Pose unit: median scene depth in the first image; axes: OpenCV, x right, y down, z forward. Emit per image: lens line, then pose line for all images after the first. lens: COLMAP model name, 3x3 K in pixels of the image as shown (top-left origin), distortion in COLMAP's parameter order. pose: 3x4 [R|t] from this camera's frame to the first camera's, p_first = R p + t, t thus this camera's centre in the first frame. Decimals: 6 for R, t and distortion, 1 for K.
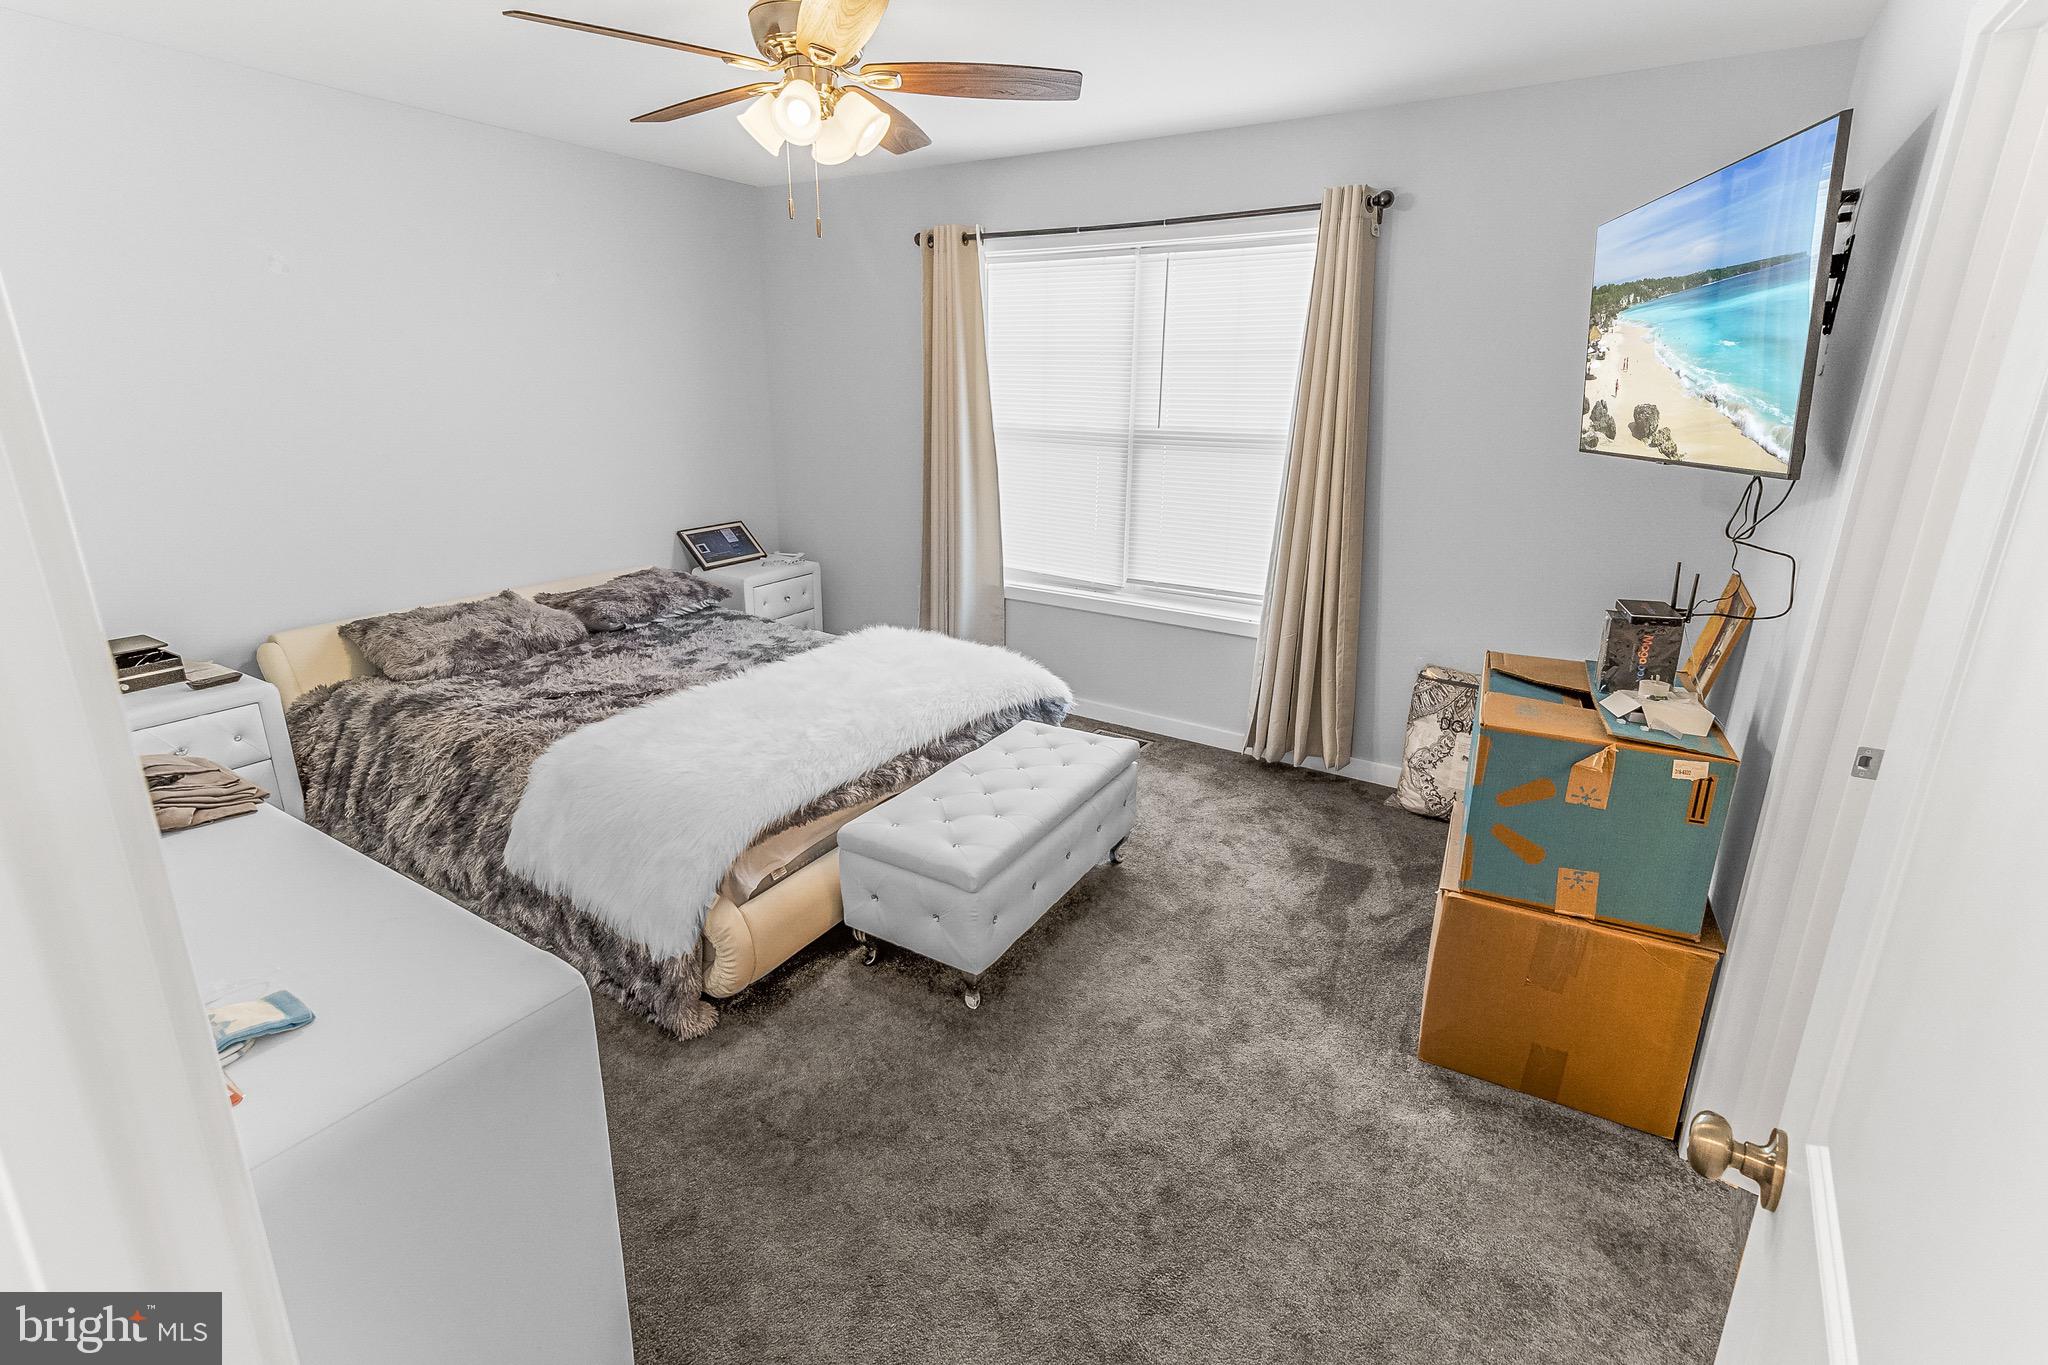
lens RADIAL K [[908.2, 0, 1033.8], [0, 908.2, 648.2], [0, 0, 1]] dist [0.032337, 0.000369]
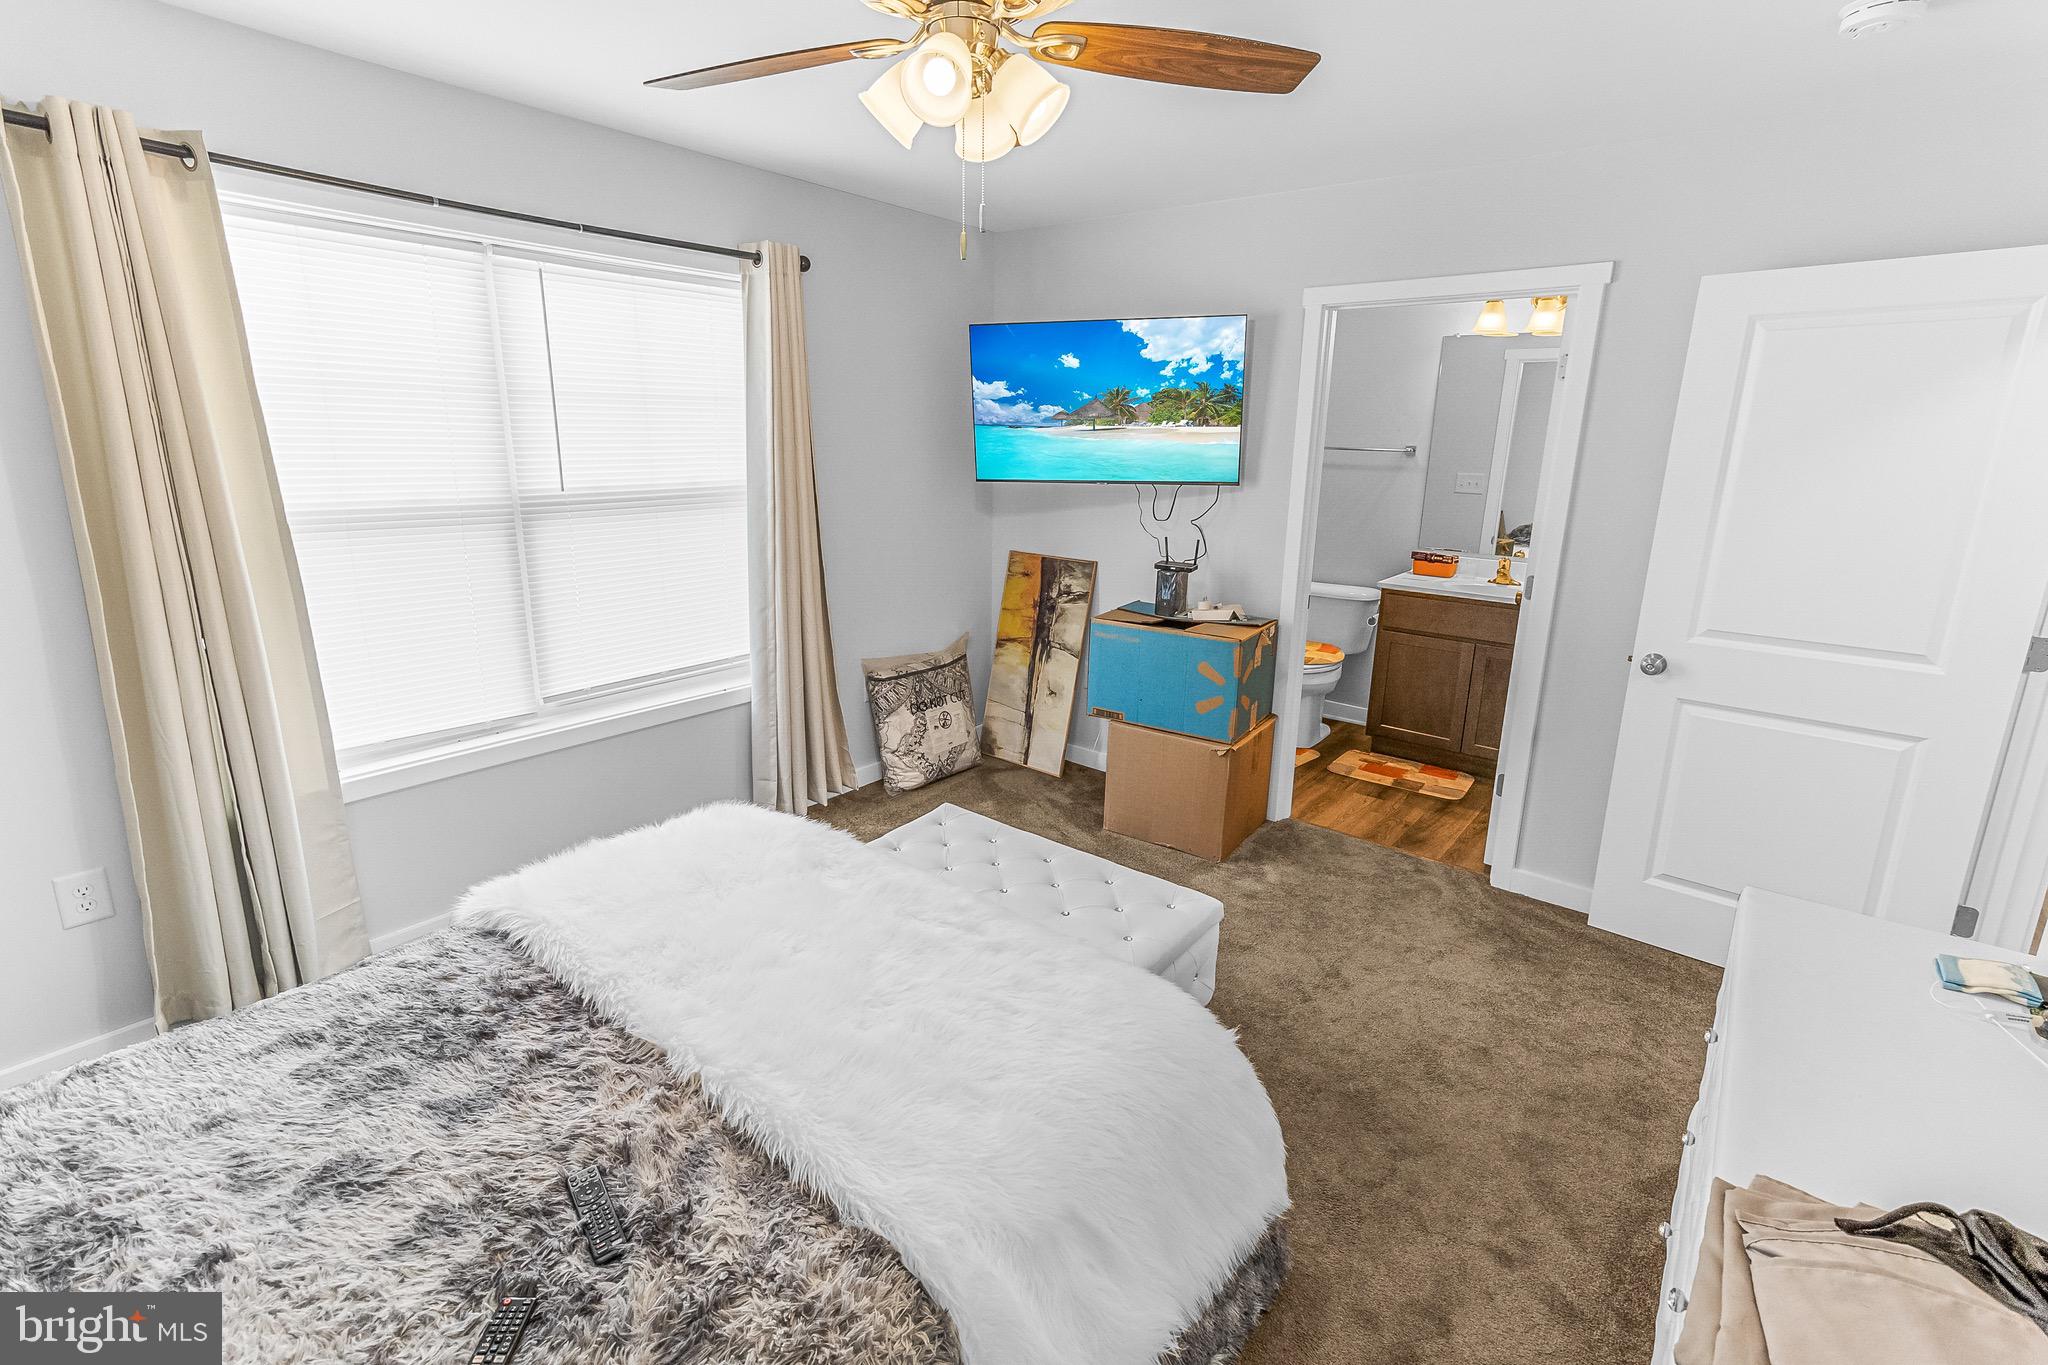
lens RADIAL K [[908.2, 0, 1033.8], [0, 908.2, 648.2], [0, 0, 1]] dist [0.032337, 0.000369]
pose [[0.139668, -0.249399, 0.958276, -0.598210], [0.271038, 0.940431, 0.205251, -0.177919], [-0.952382, 0.231062, 0.198945, 0.533917]]
